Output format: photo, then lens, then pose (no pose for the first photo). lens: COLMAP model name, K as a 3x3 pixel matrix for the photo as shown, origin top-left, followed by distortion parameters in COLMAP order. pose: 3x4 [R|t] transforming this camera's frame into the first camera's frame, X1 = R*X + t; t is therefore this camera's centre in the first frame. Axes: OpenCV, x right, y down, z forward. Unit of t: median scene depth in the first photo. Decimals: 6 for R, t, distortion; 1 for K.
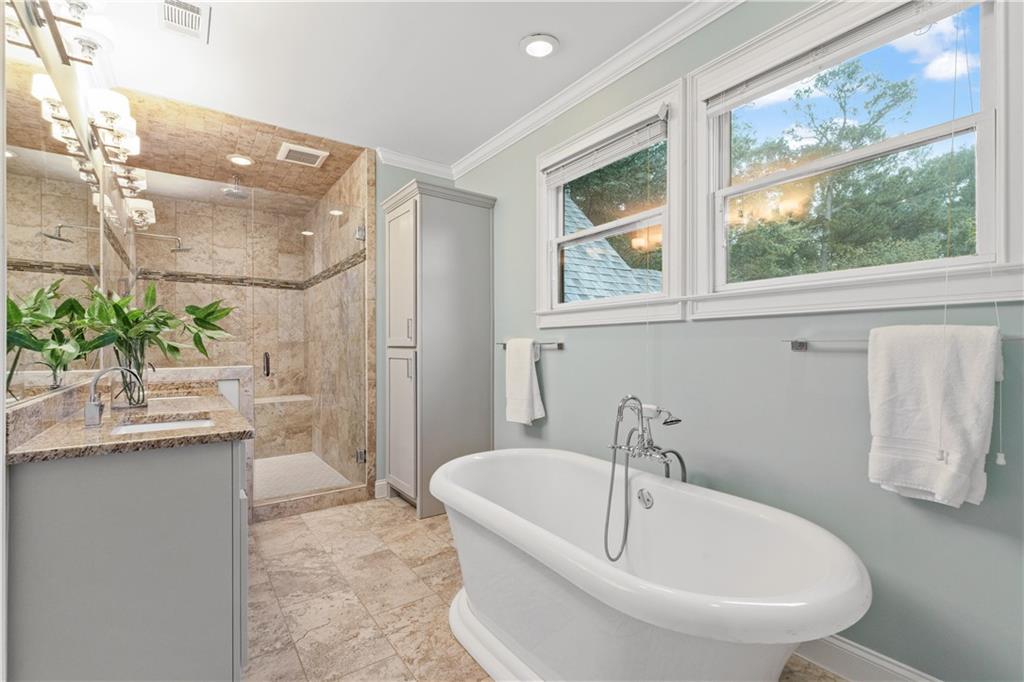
lens RADIAL K [[461.0, 0, 513.8], [0, 461.0, 342.7], [0, 0, 1]] dist [0.001413, 0.000361]
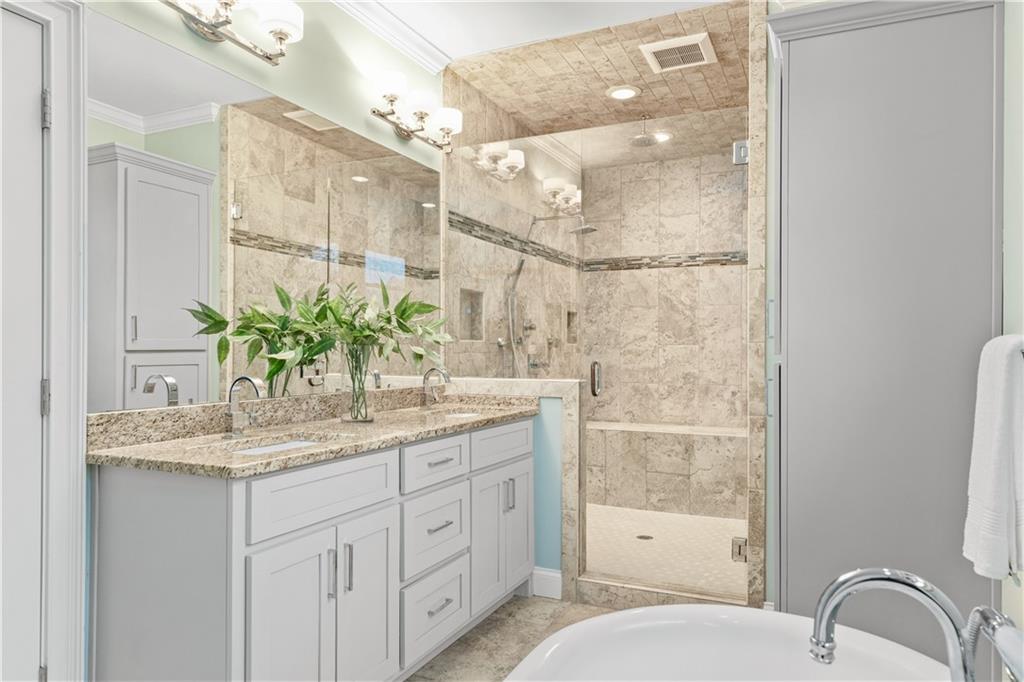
lens RADIAL K [[671.9, 0, 513.2], [0, 671.9, 346.3], [0, 0, 1]] dist [0.009455, -0.000212]
pose [[0.485978, -0.000509, -0.873971, 0.193090], [0.002577, 0.999996, 0.000850, -0.002151], [0.873967, -0.002665, 0.485977, 0.274656]]
